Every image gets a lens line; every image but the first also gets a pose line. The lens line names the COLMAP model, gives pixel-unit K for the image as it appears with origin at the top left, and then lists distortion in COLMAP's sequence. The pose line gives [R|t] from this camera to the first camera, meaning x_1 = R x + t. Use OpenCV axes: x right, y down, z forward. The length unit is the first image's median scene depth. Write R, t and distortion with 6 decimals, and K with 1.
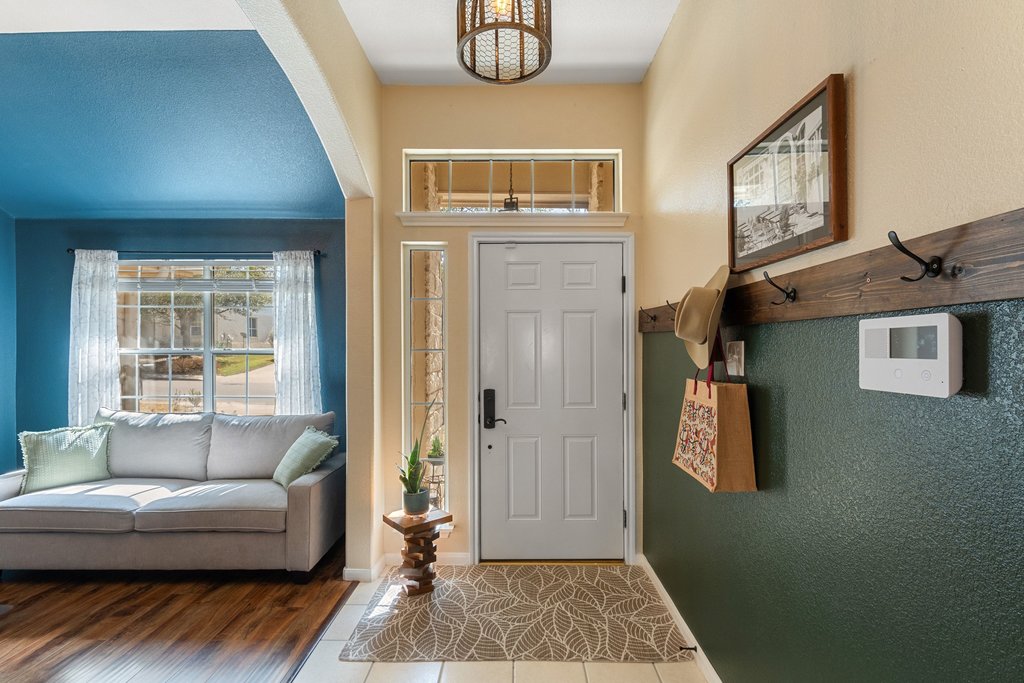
lens RADIAL K [[462.1, 0, 513.0], [0, 462.1, 344.5], [0, 0, 1]] dist [-0.002107, -0.000515]
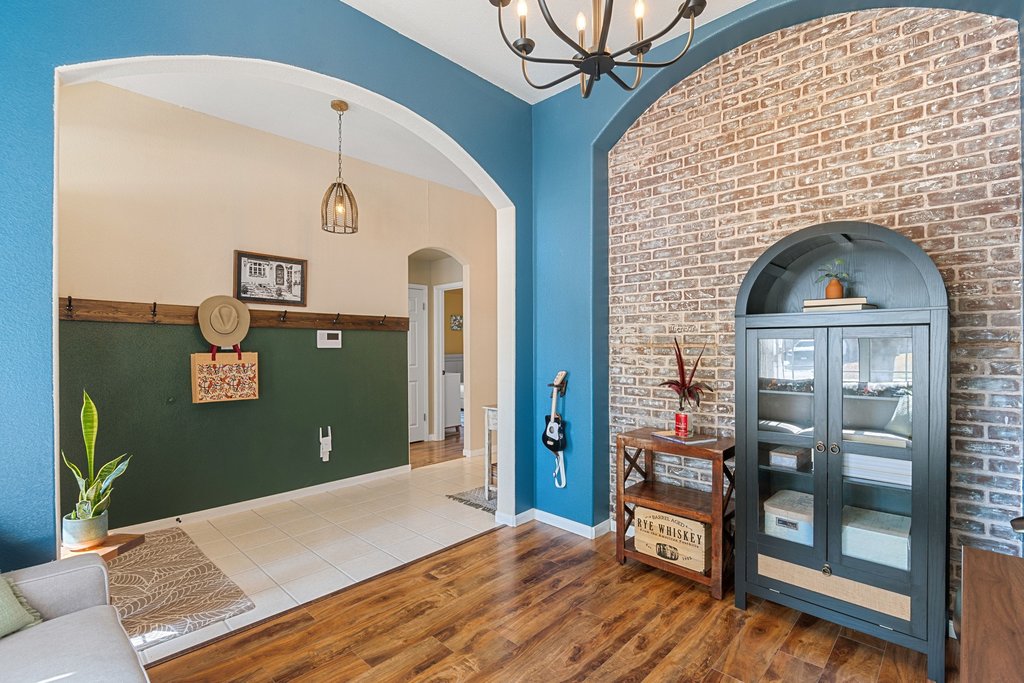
lens RADIAL K [[462.1, 0, 511.9], [0, 462.1, 343.9], [0, 0, 1]] dist [-0.002107, -0.000515]
pose [[-0.726944, 0.002529, 0.686692, -1.414025], [-0.003077, 0.999971, -0.006940, 0.038150], [-0.686690, -0.007158, -0.726915, 1.222961]]
